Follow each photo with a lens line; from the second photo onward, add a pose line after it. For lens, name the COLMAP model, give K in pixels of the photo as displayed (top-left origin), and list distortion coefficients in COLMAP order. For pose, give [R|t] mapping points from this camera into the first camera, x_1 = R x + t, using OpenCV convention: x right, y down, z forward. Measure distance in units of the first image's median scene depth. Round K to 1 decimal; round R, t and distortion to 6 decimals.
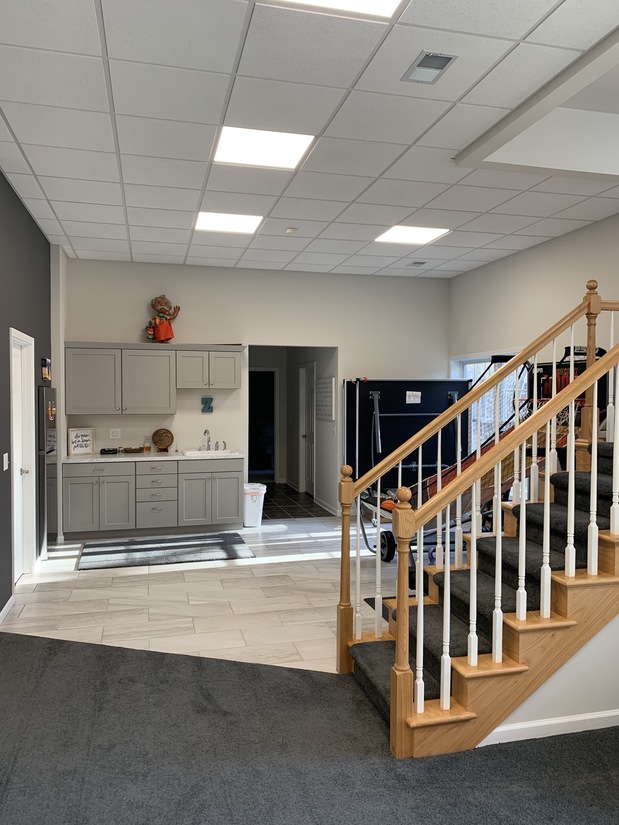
lens RADIAL K [[633.4, 0, 309.5], [0, 633.4, 410.1], [0, 0, 1]] dist [0.011901, 0.005571]
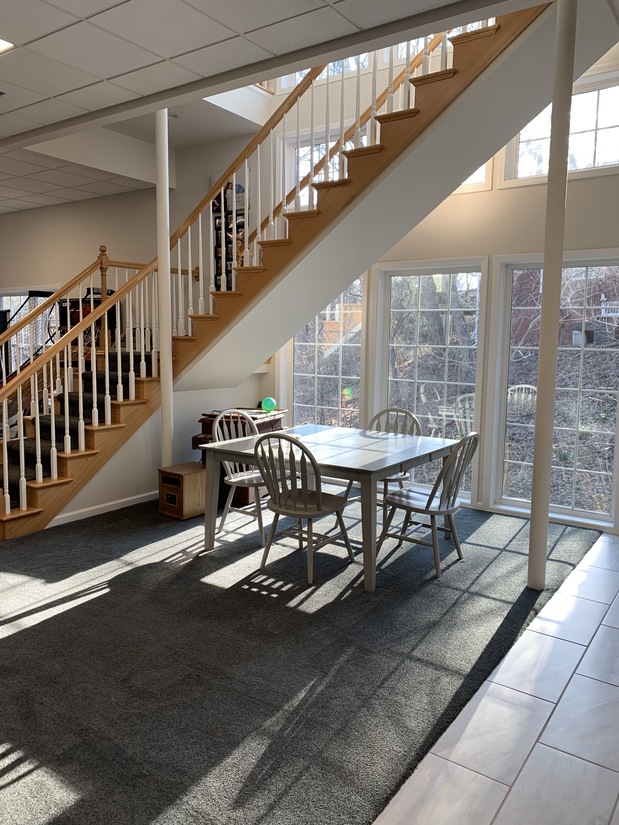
lens RADIAL K [[633.4, 0, 307.0], [0, 633.4, 408.8], [0, 0, 1]] dist [0.011901, 0.005571]
pose [[0.755062, -0.066215, 0.652301, -0.236030], [0.003121, 0.995239, 0.097413, 0.045244], [-0.655645, -0.071517, 0.751674, -0.569722]]
